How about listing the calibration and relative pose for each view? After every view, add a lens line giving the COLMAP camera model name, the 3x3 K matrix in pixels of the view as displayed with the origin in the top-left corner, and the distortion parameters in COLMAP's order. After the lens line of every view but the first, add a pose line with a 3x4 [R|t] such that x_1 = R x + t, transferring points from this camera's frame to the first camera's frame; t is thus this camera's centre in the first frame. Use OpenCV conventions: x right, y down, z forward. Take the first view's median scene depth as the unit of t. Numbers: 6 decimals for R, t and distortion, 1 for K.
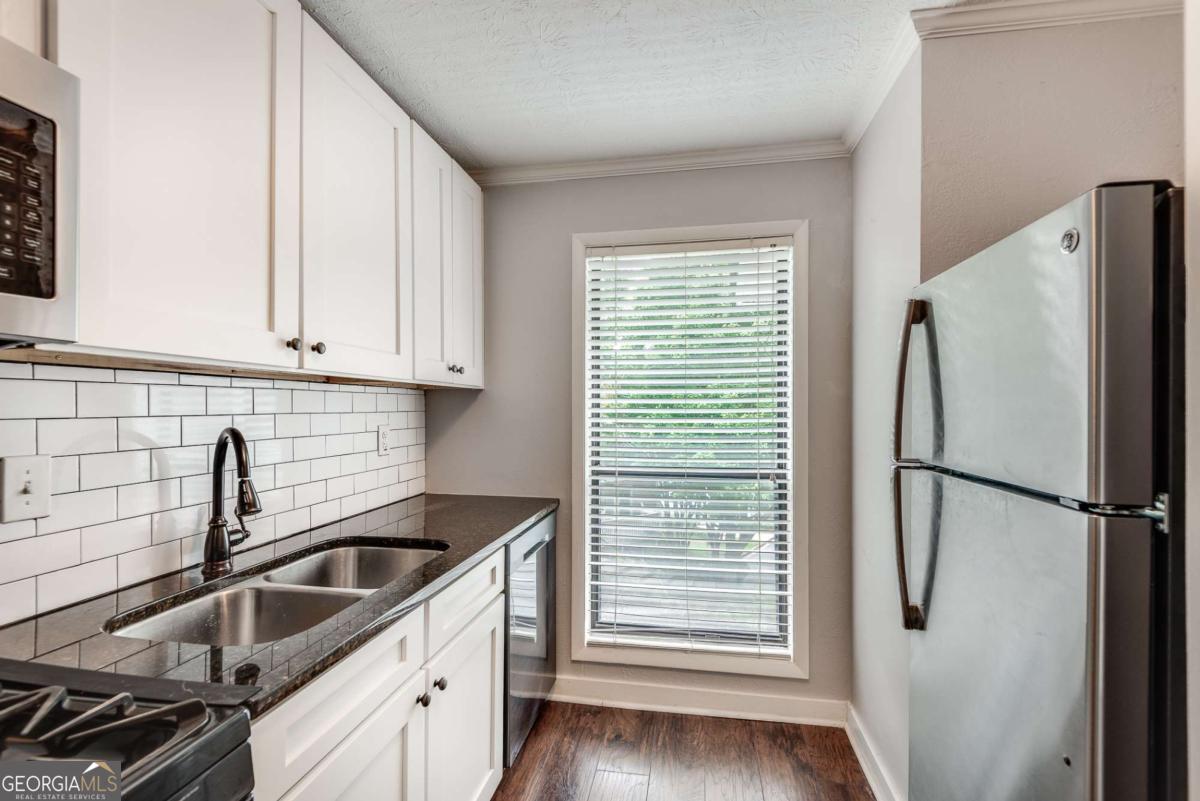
lens RADIAL K [[543.1, 0, 598.7], [0, 543.1, 406.5], [0, 0, 1]] dist [-0.000244, -0.000341]
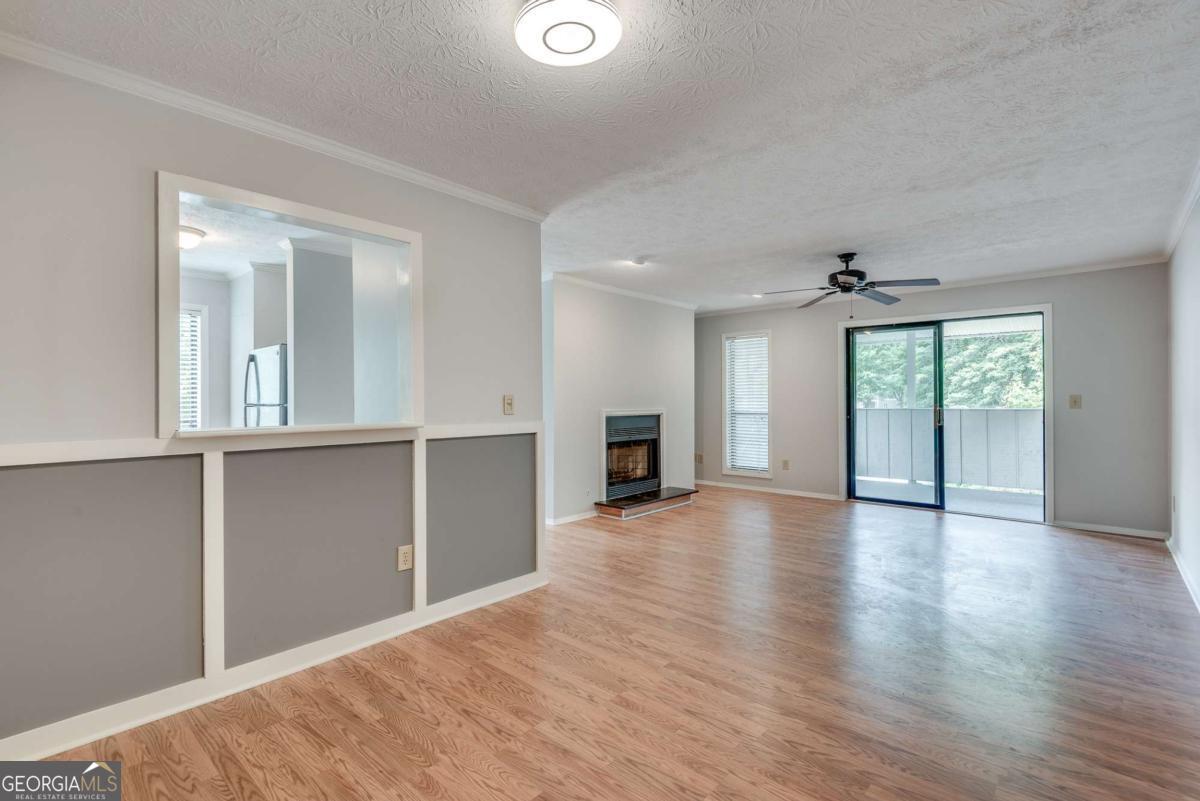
lens RADIAL K [[555.0, 0, 595.9], [0, 555.0, 397.2], [0, 0, 1]] dist [0.027513, -0.016779]
pose [[0.526545, 0.003408, 0.850140, -0.756291], [0.005722, 0.999955, -0.007552, 0.061288], [-0.850128, 0.008841, 0.526502, -1.619918]]
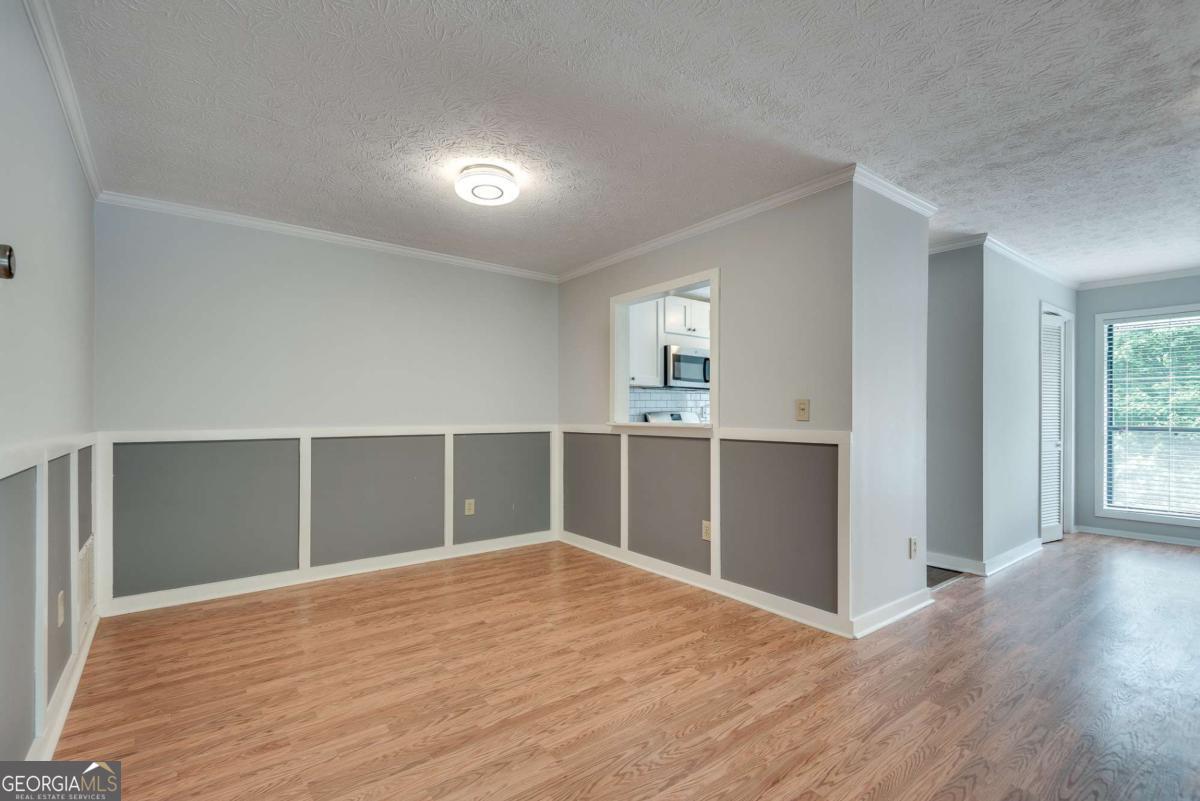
lens RADIAL K [[550.1, 0, 595.8], [0, 550.1, 408.9], [0, 0, 1]] dist [0.037001, -0.021383]
pose [[0.734372, -0.004403, -0.678733, 0.996774], [-0.001949, 0.999961, -0.008596, 0.079170], [0.678745, 0.007636, 0.734334, -1.975837]]
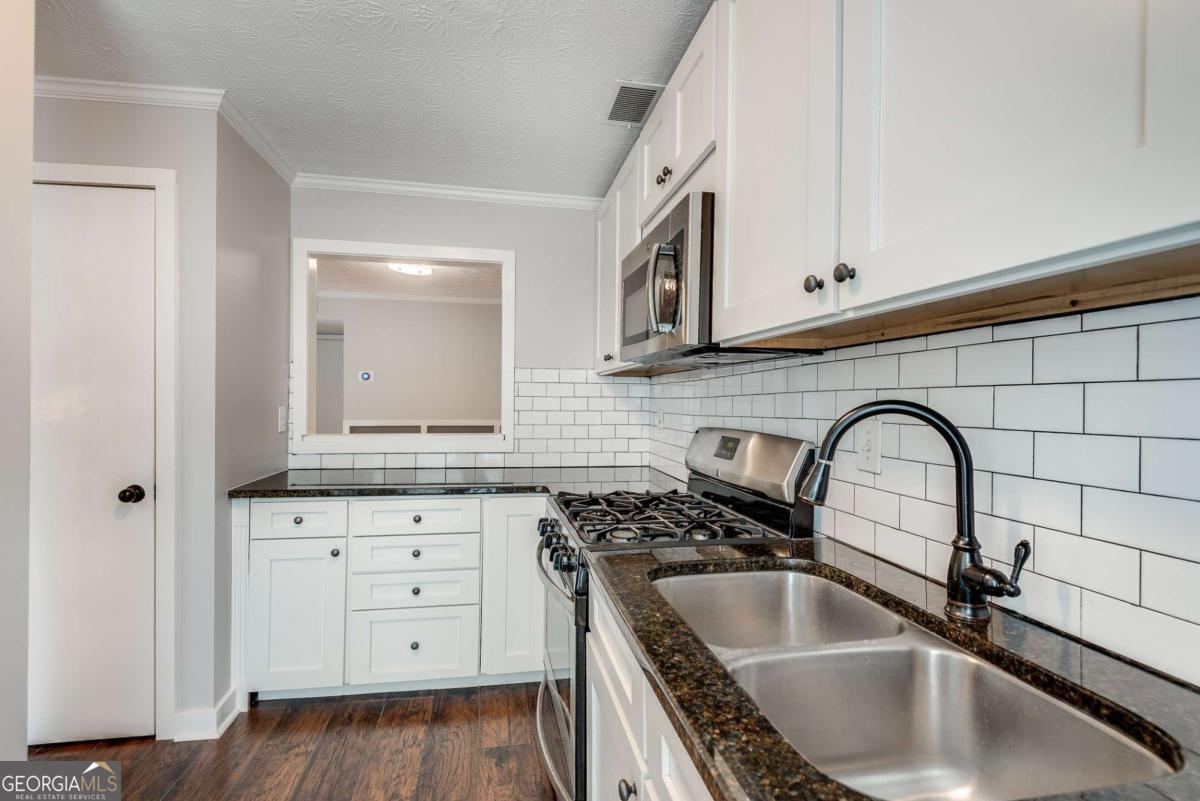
lens RADIAL K [[545.6, 0, 598.1], [0, 545.6, 401.7], [0, 0, 1]] dist [0.041299, -0.021722]
pose [[-0.934830, 0.026257, -0.354124, -0.025600], [0.022647, 0.999641, 0.014337, 0.009310], [0.354374, 0.005383, -0.935088, 0.950694]]
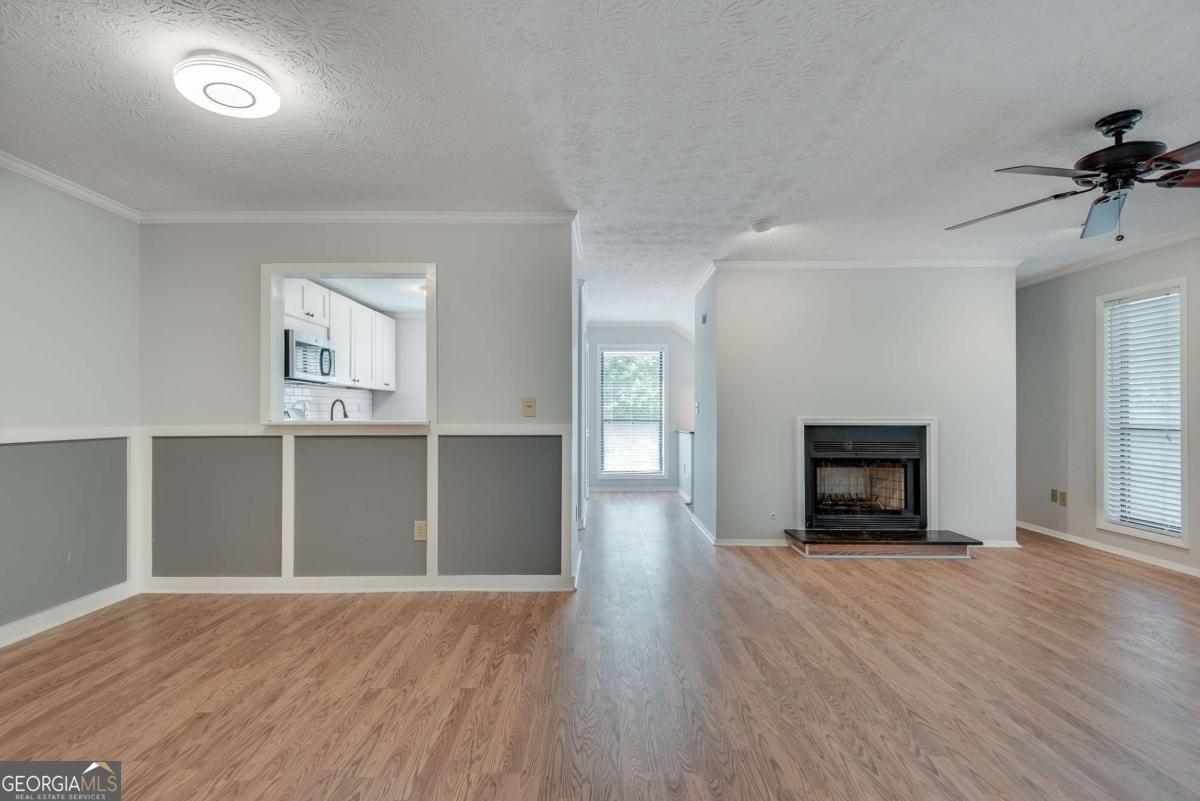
lens RADIAL K [[550.1, 0, 595.8], [0, 550.1, 408.9], [0, 0, 1]] dist [0.037001, -0.021383]
pose [[0.985379, 0.001824, 0.170367, 0.351079], [-0.000827, 0.999982, -0.005921, 0.083160], [-0.170375, 0.005693, 0.985363, -2.206427]]
